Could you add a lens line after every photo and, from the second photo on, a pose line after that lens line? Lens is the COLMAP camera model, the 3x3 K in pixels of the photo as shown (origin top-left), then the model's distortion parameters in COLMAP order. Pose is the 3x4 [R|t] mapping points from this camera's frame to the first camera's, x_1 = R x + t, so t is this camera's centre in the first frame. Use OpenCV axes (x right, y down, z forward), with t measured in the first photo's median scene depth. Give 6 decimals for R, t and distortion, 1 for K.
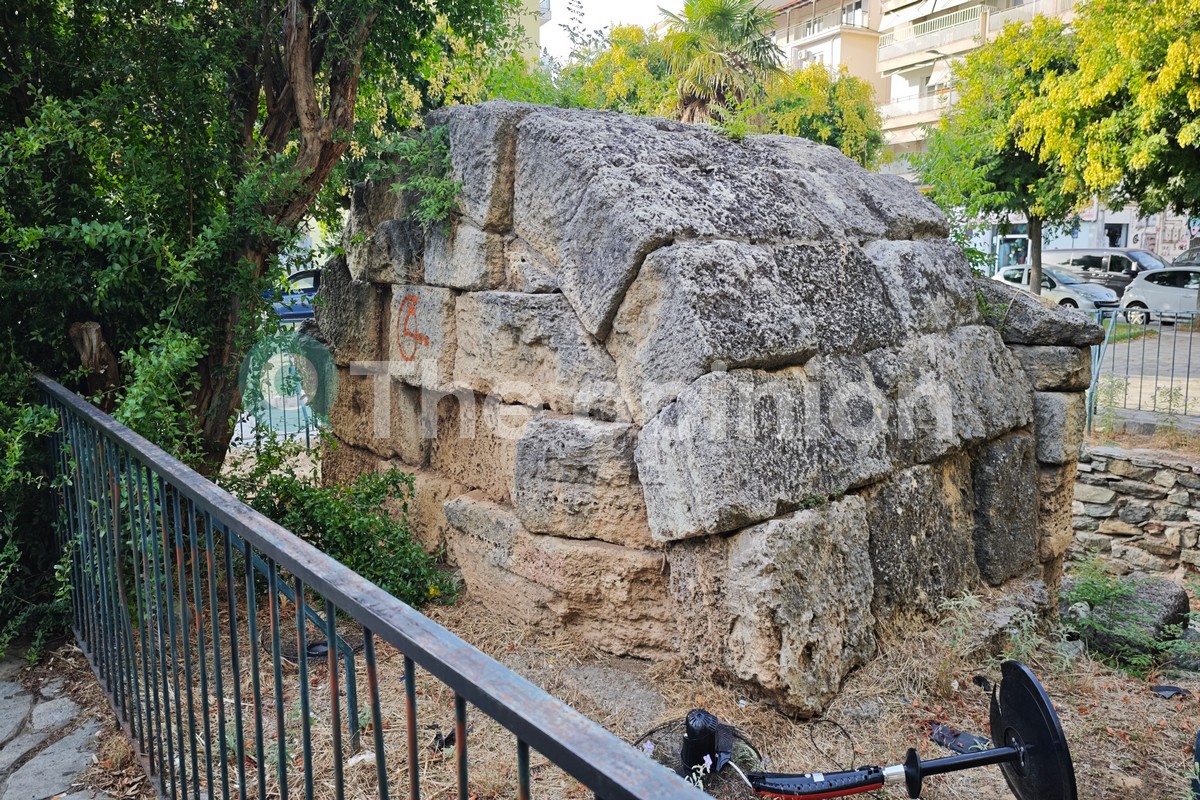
lens RADIAL K [[807.2, 0, 601.2], [0, 807.2, 353.7], [0, 0, 1]] dist [0.047052, -0.053156]
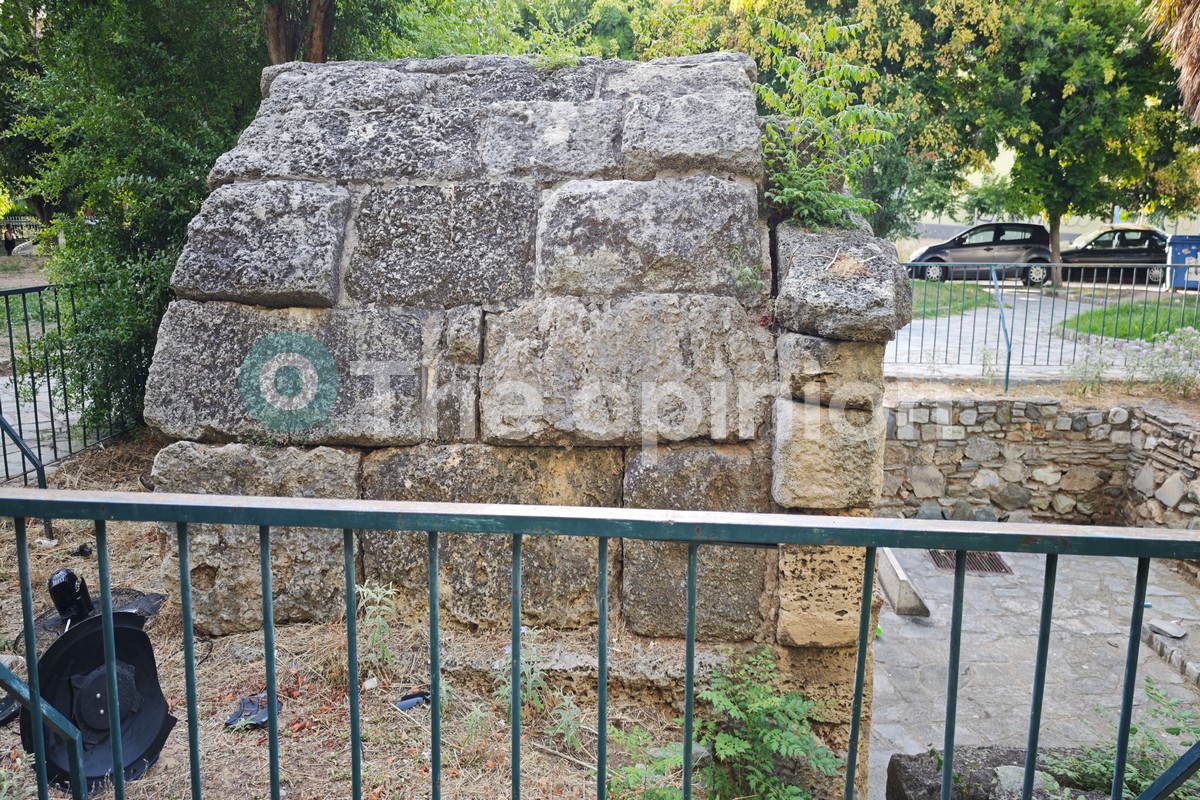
lens RADIAL K [[807.2, 0, 601.2], [0, 807.2, 353.7], [0, 0, 1]] dist [0.047052, -0.053156]
pose [[0.716068, 0.129801, -0.685856, 1.140006], [-0.091432, 0.991535, 0.092192, -0.051959], [0.692017, -0.003306, 0.721874, 0.510902]]
